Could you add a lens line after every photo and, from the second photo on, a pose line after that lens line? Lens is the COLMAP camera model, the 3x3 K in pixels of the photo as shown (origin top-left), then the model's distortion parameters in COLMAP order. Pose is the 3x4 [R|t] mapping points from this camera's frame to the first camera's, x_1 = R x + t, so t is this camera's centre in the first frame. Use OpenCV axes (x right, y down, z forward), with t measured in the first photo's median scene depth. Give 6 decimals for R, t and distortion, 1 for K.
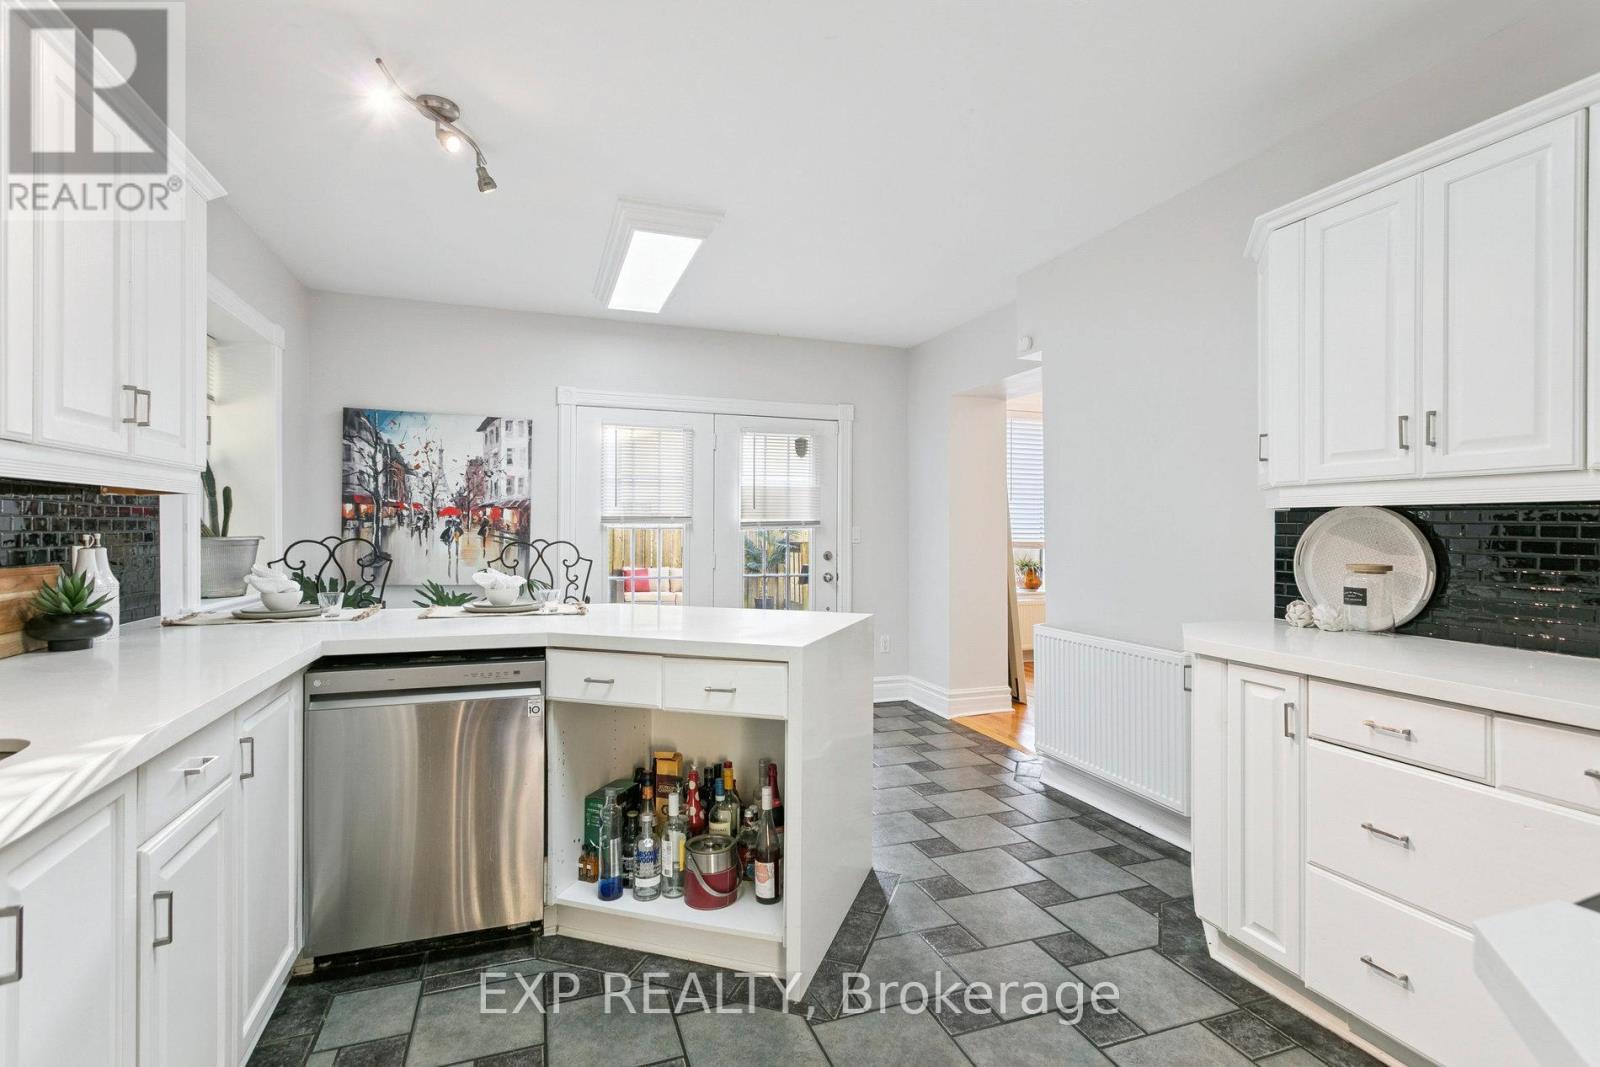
lens RADIAL K [[768.2, 0, 800.0], [0, 768.2, 533.5], [0, 0, 1]] dist [0.000078, 0.001289]
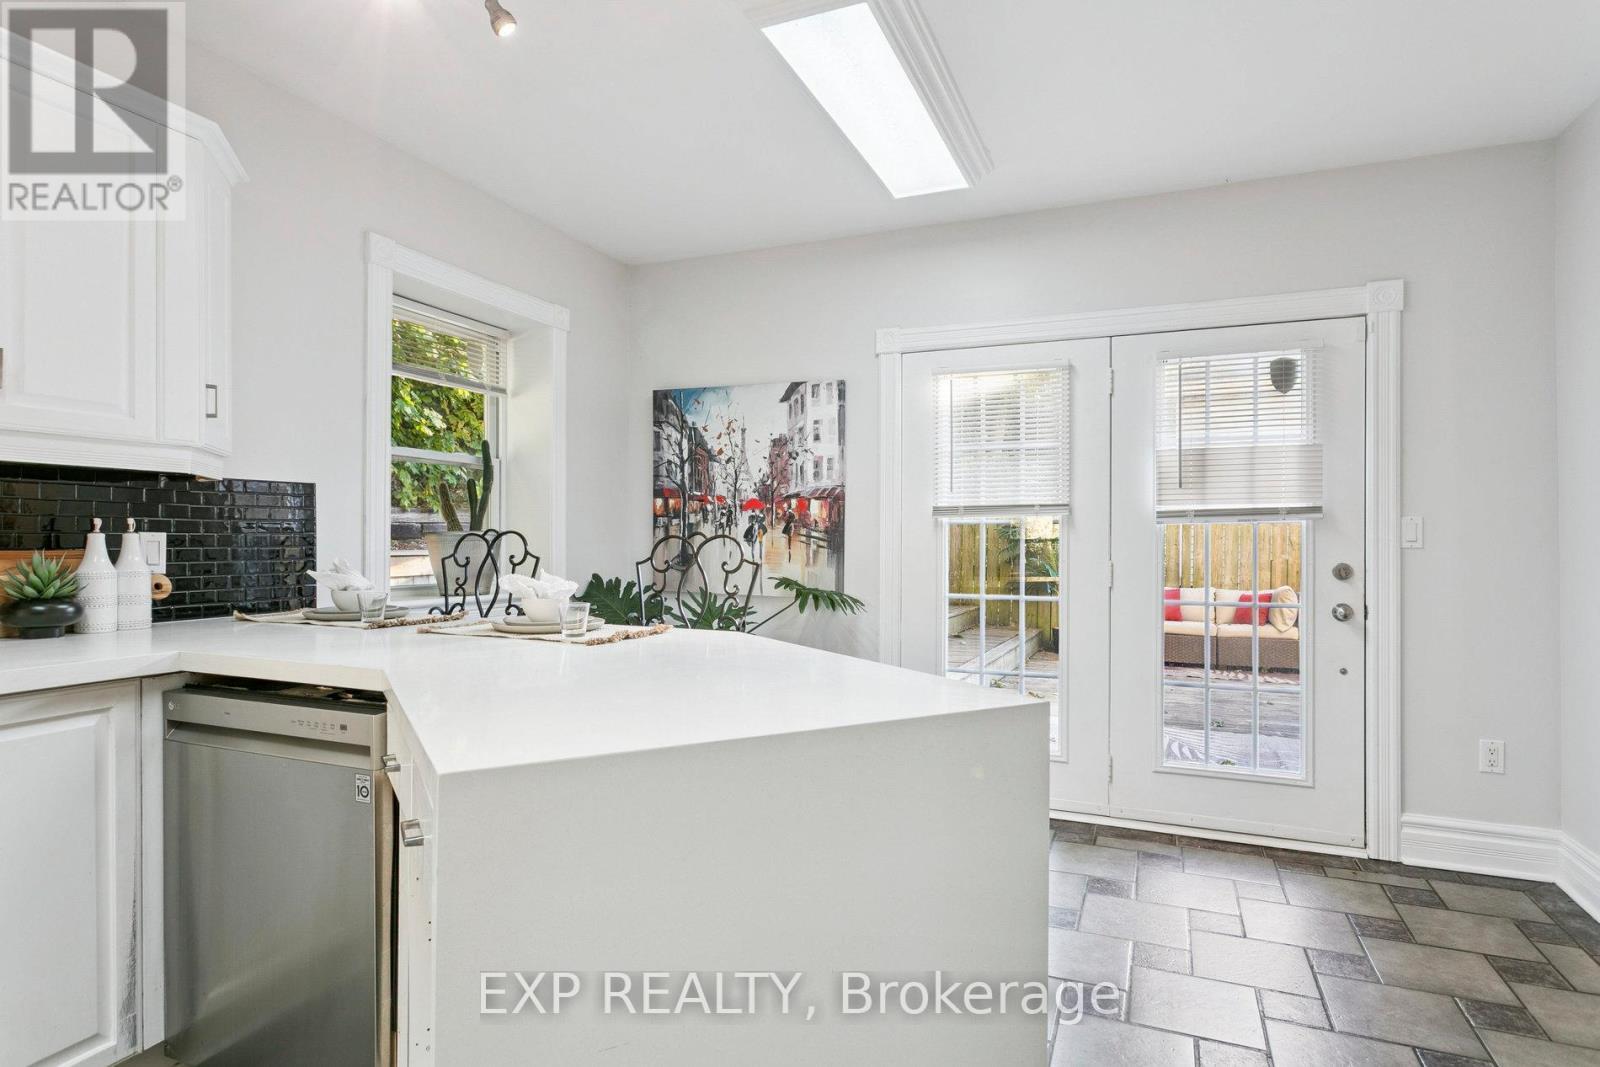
lens RADIAL K [[863.5, 0, 800.0], [0, 863.5, 533.5], [0, 0, 1]] dist [-0.002299, -0.000021]
pose [[0.733539, -0.007234, -0.679609, 0.200792], [-0.003368, 0.999892, -0.014278, 0.014820], [0.679639, 0.012762, 0.733436, 0.370996]]
